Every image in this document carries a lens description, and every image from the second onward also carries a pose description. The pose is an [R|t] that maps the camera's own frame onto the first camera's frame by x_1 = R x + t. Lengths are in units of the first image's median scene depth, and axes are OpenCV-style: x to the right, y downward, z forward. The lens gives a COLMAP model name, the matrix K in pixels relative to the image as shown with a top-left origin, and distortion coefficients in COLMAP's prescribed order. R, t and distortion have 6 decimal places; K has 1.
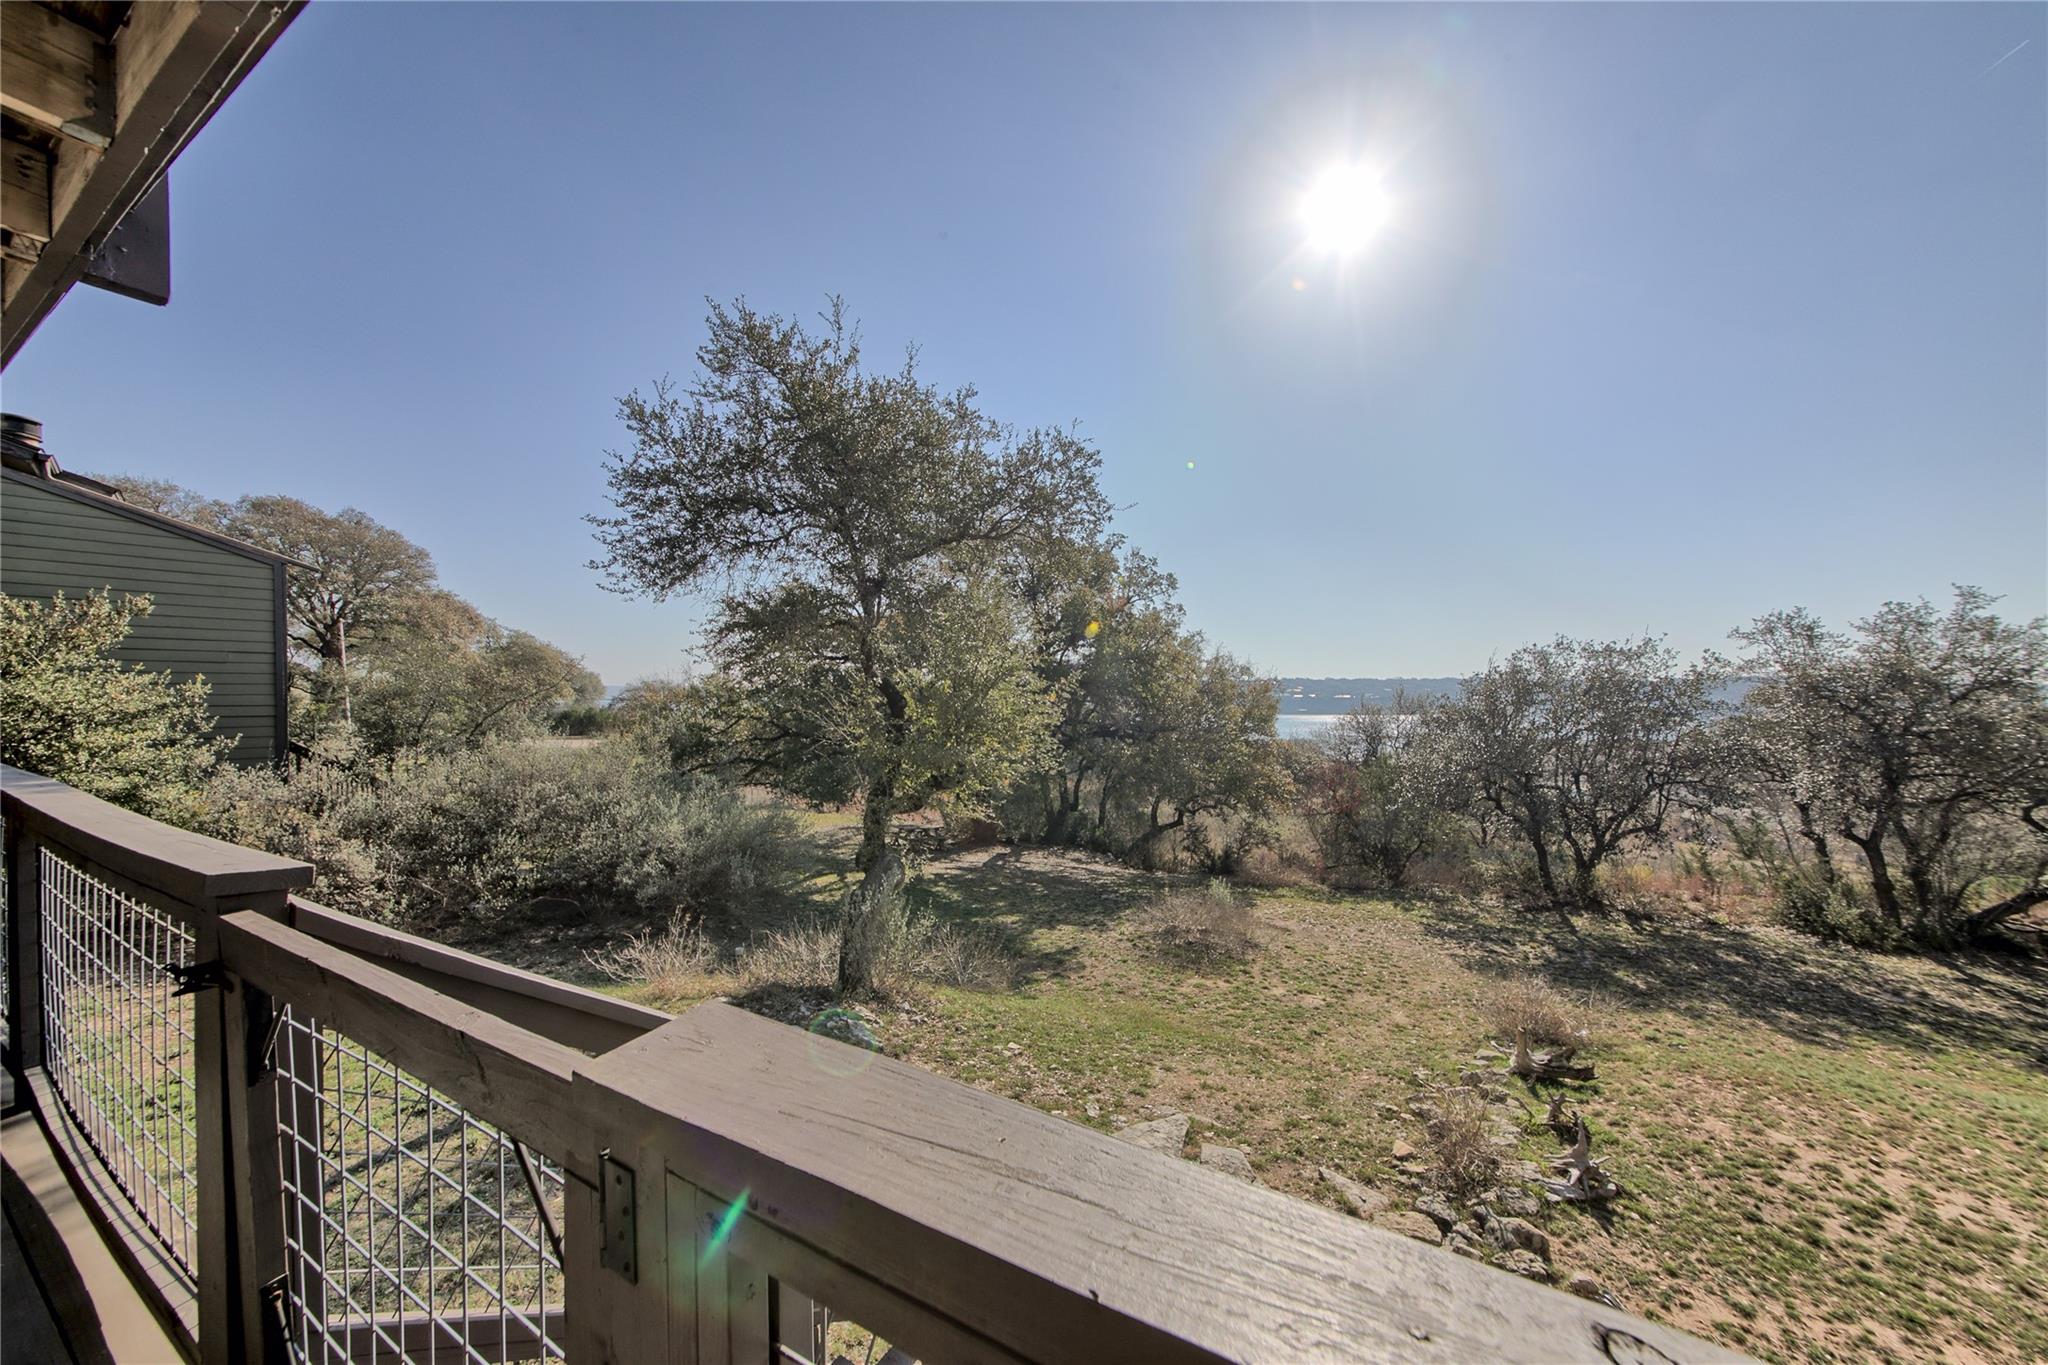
lens RADIAL K [[716.4, 0, 1021.8], [0, 716.4, 722.7], [0, 0, 1]] dist [0.001079, 0.000075]
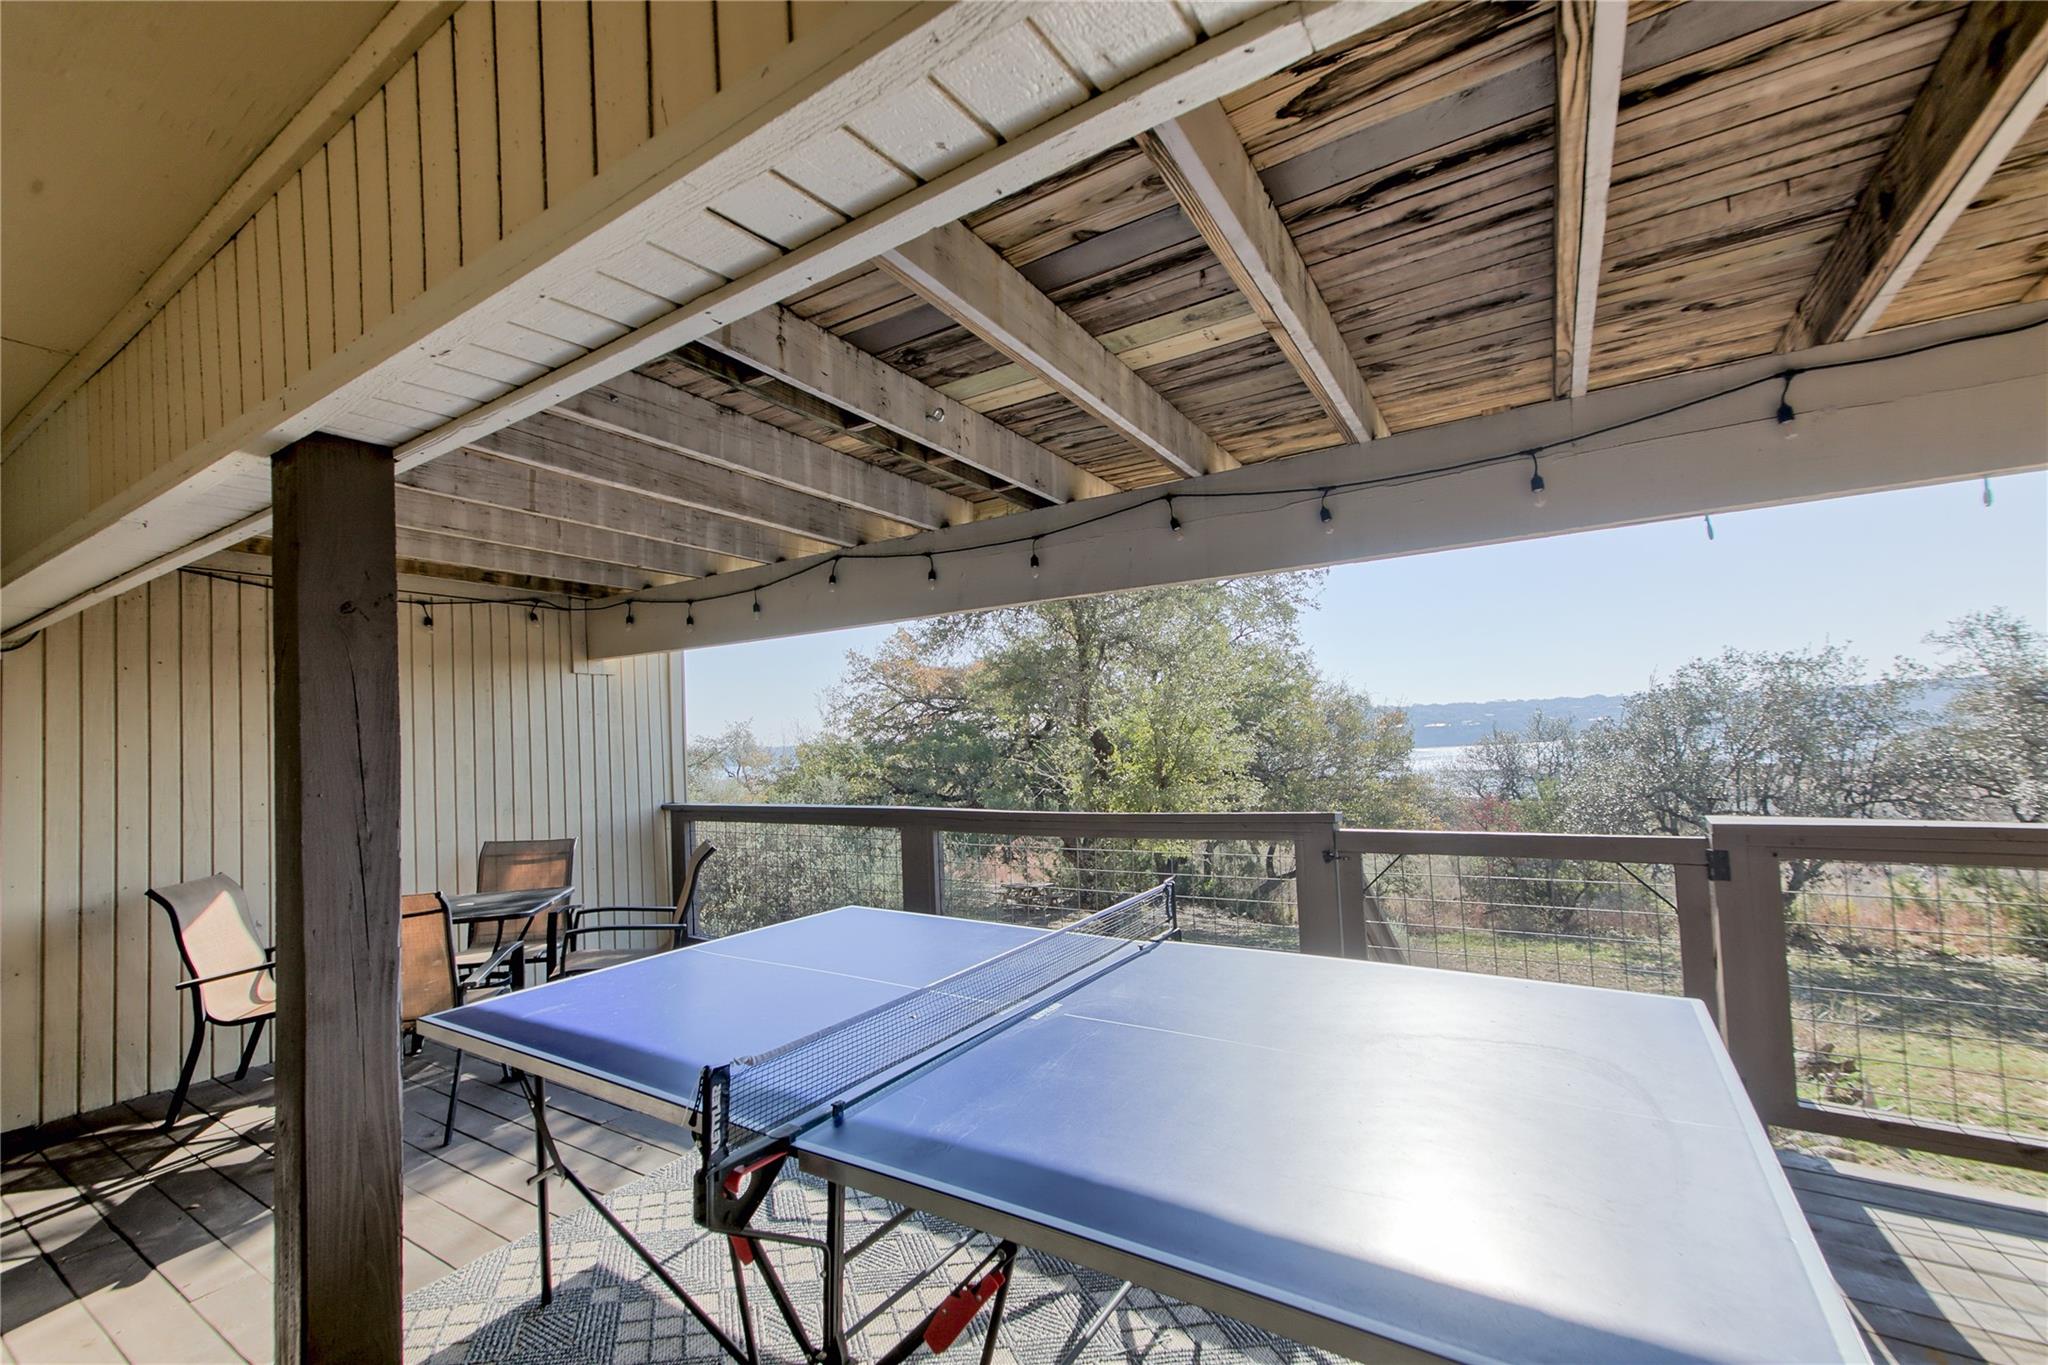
lens RADIAL K [[834.2, 0, 1018.2], [0, 834.2, 719.9], [0, 0, 1]] dist [0.007864, -0.000857]
pose [[0.998265, -0.044561, -0.038493, -0.138876], [0.042005, 0.997011, -0.064849, 0.002858], [0.041267, 0.063120, 0.997152, -0.121334]]
